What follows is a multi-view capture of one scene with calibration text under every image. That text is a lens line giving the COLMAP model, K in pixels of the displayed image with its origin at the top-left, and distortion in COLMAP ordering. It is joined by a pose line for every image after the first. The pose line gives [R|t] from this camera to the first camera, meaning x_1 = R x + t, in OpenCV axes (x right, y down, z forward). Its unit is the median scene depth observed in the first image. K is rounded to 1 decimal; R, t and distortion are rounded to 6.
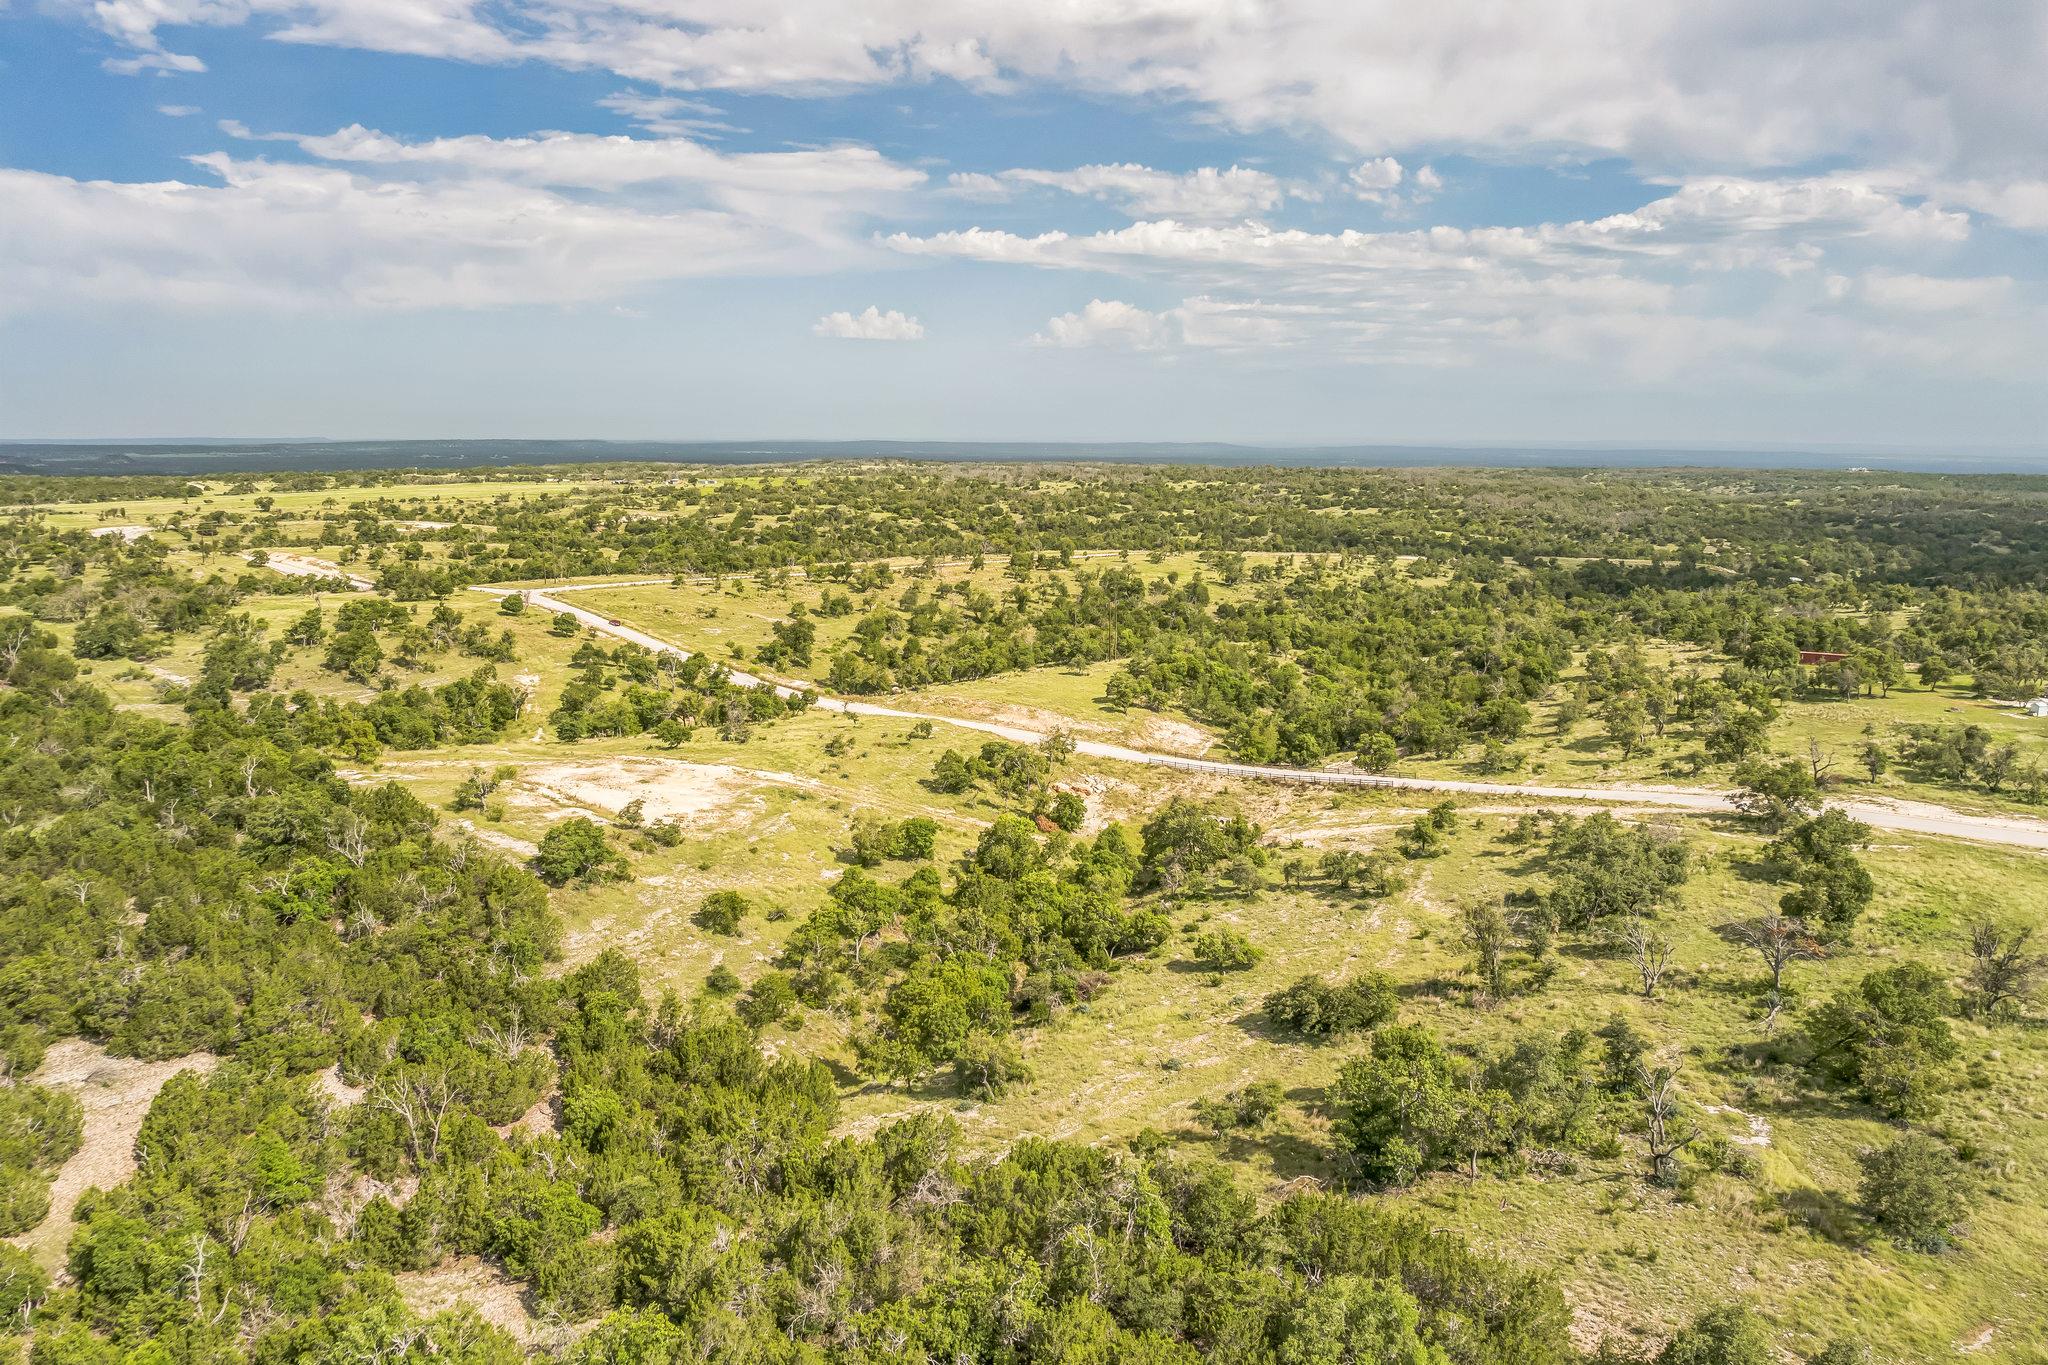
lens RADIAL K [[1438.3, 0, 1024.0], [0, 1438.3, 682.5], [0, 0, 1]] dist [-0.029450, -0.009256]
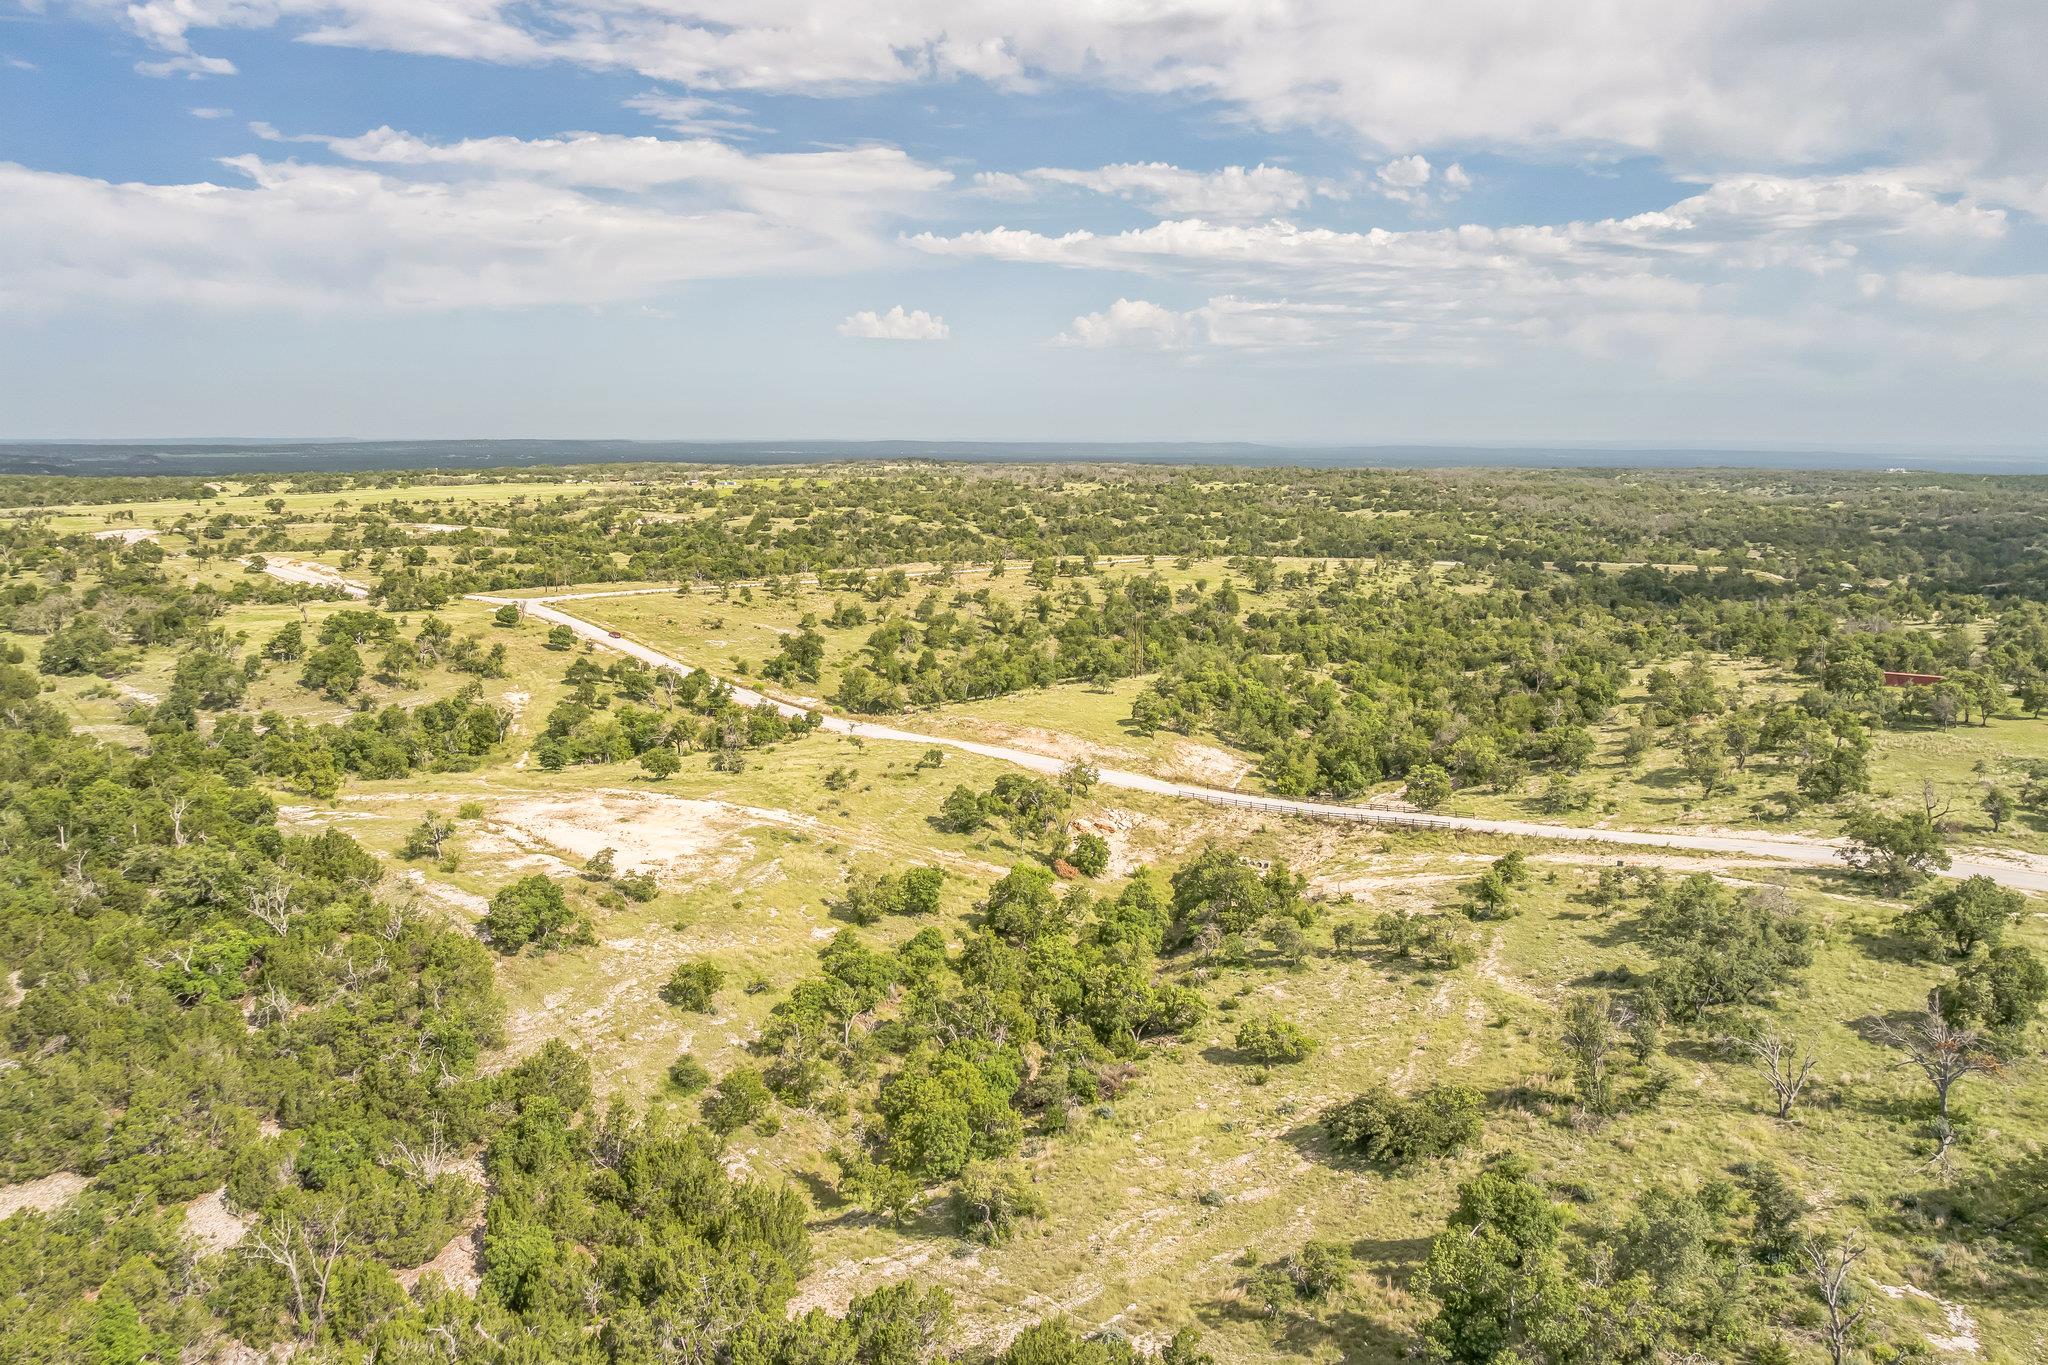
lens RADIAL K [[1438.3, 0, 1024.0], [0, 1438.3, 682.5], [0, 0, 1]] dist [-0.029450, -0.009256]
pose [[0.999852, 0.002611, -0.016986, 0.002953], [-0.002609, 0.999997, 0.000125, -0.013438], [0.016986, -0.000081, 0.999856, 0.066554]]
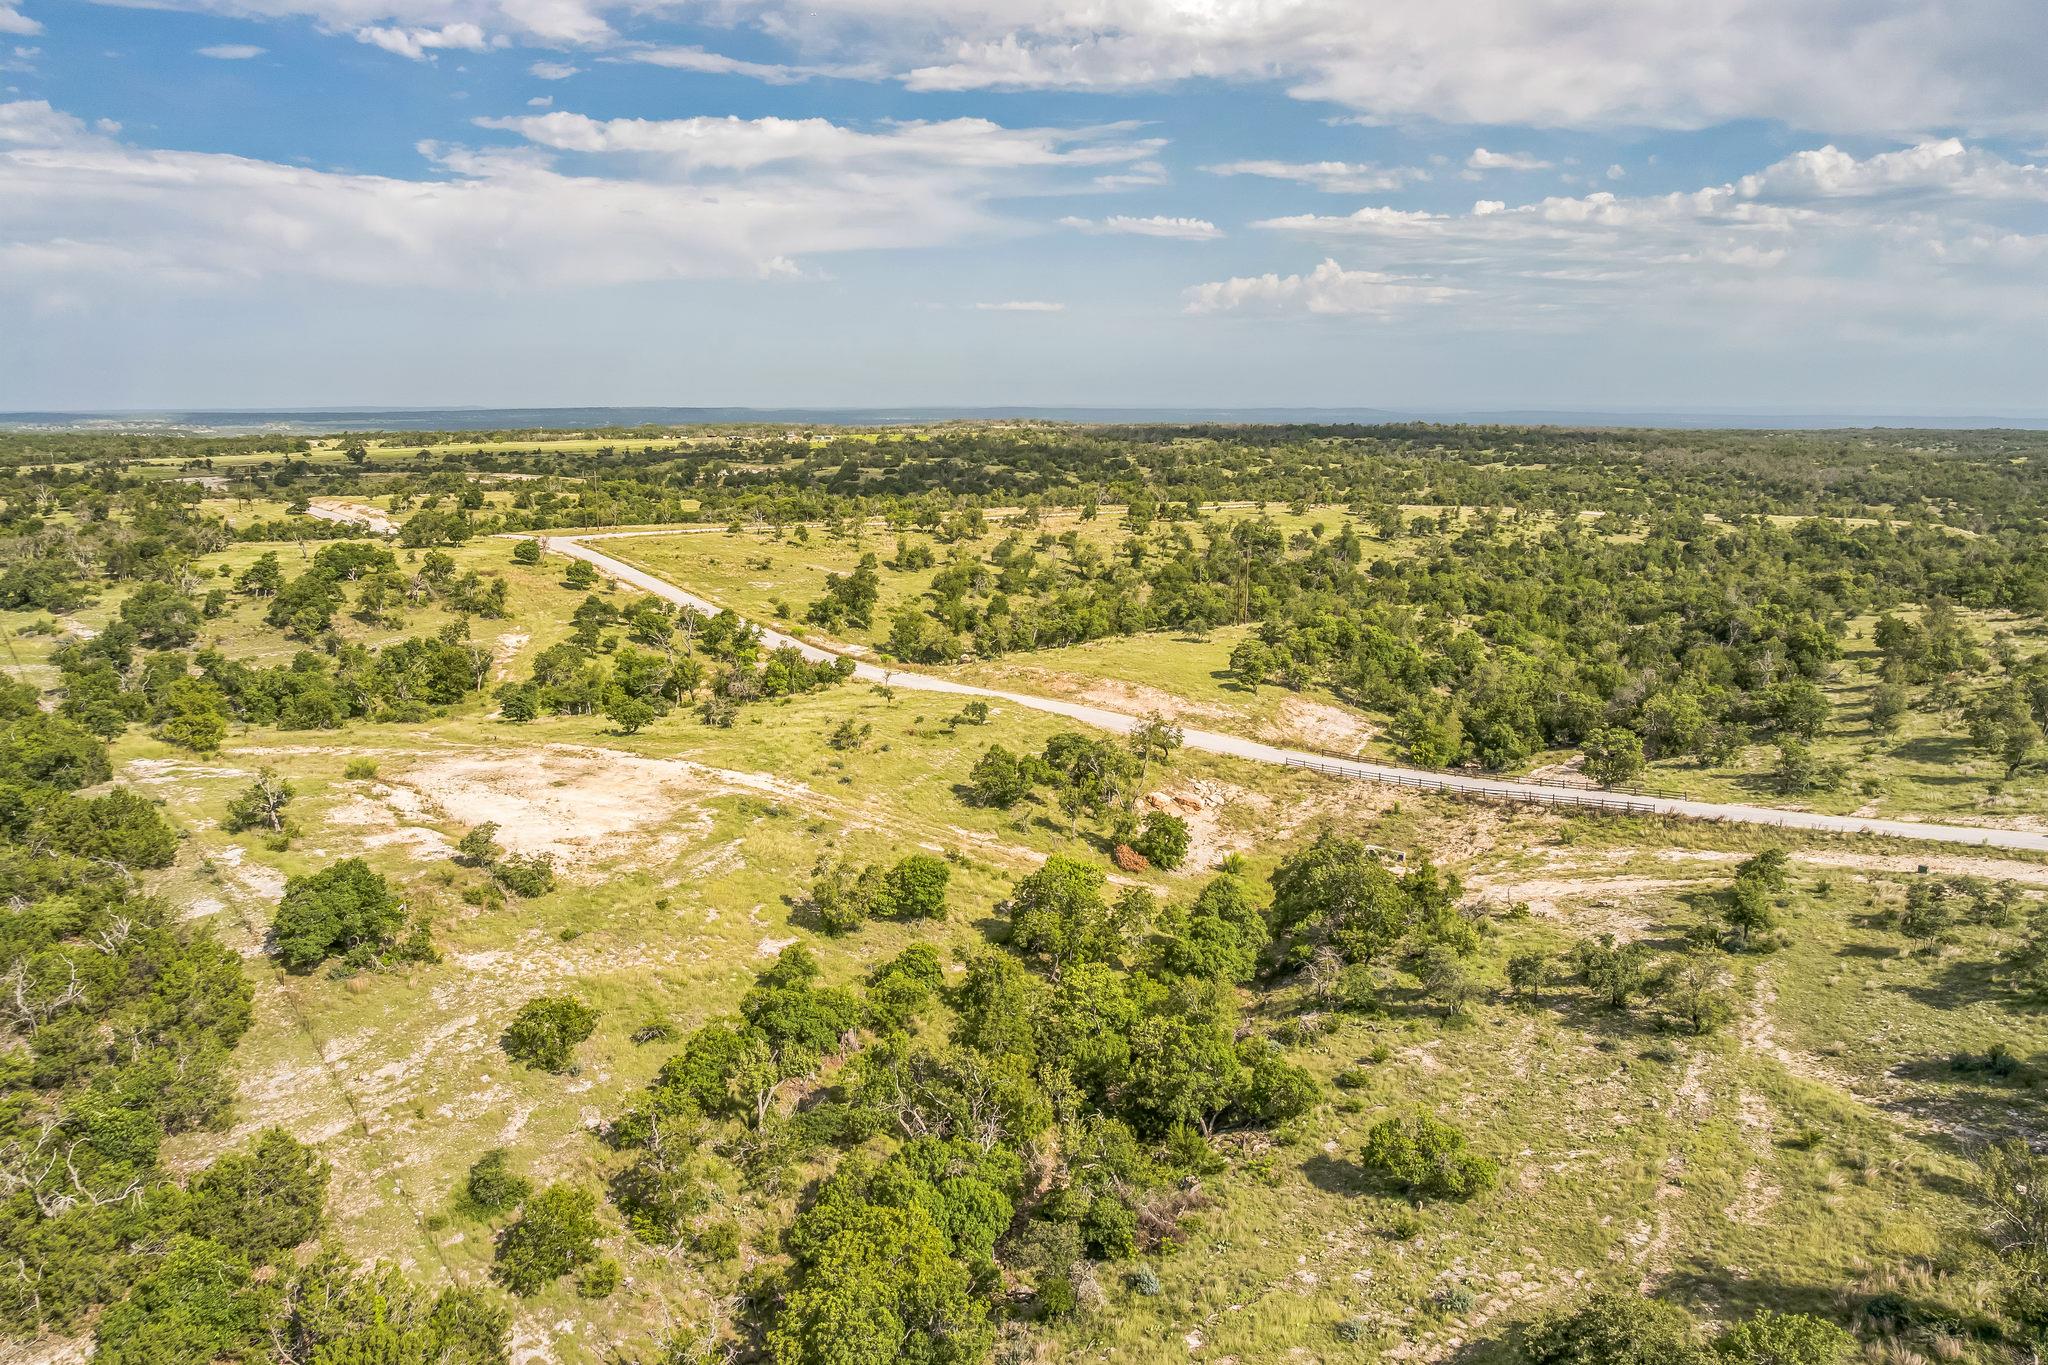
lens RADIAL K [[1438.3, 0, 1024.0], [0, 1438.3, 682.5], [0, 0, 1]] dist [-0.029450, -0.009256]
pose [[0.995404, 0.013762, -0.094773, 0.020276], [-0.011678, 0.999678, 0.022510, 0.000445], [0.095053, -0.021300, 0.995244, 0.226226]]
